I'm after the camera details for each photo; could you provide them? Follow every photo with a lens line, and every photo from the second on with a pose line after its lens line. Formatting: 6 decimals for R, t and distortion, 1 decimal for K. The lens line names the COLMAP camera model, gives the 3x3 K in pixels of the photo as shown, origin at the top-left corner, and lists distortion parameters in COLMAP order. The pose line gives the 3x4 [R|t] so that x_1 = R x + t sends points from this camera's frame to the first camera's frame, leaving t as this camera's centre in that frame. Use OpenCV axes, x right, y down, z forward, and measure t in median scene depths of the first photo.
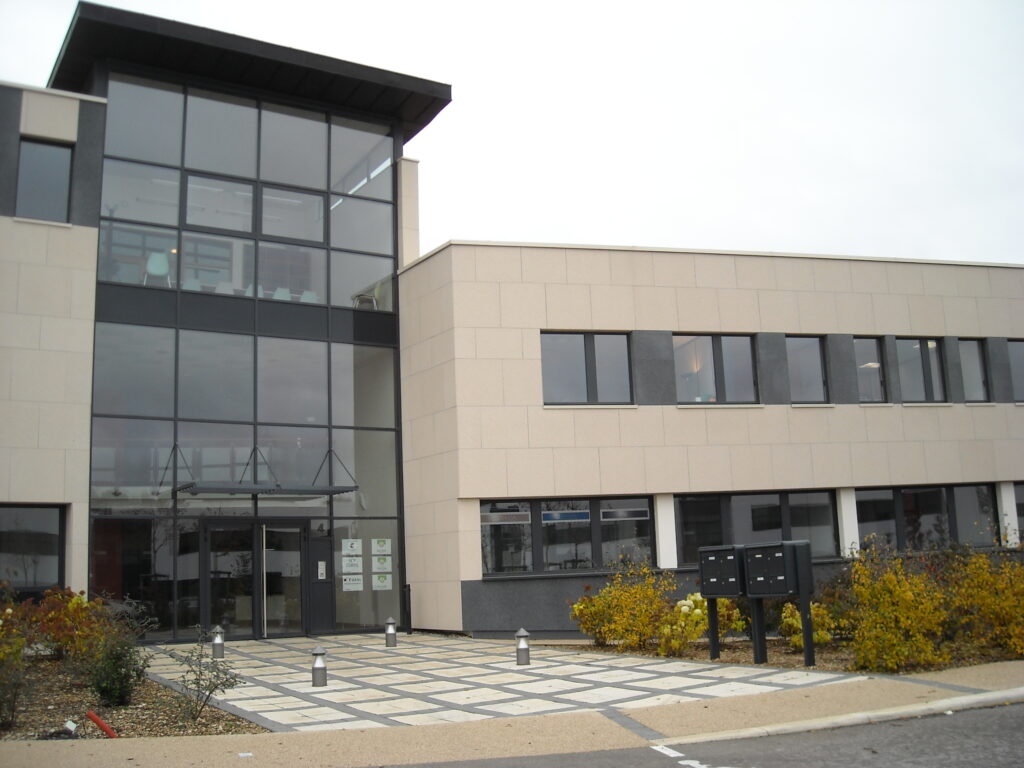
lens RADIAL K [[1050.9, 0, 512.0], [0, 1050.9, 384.0], [0, 0, 1]] dist [-0.216414, 0.211091]
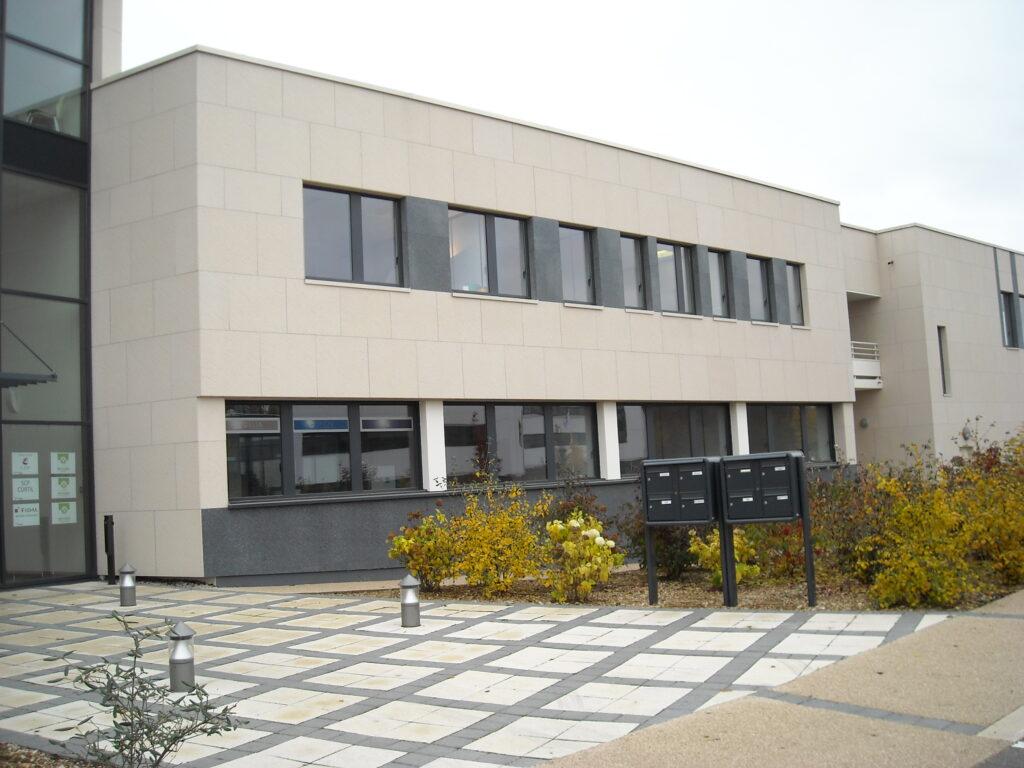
lens RADIAL K [[1050.9, 0, 512.0], [0, 1050.9, 384.0], [0, 0, 1]] dist [-0.216414, 0.211091]
pose [[0.877555, 0.033207, 0.478325, -0.193034], [-0.067151, 0.996279, 0.054033, 0.044504], [-0.474751, -0.079537, 0.876519, 0.252641]]
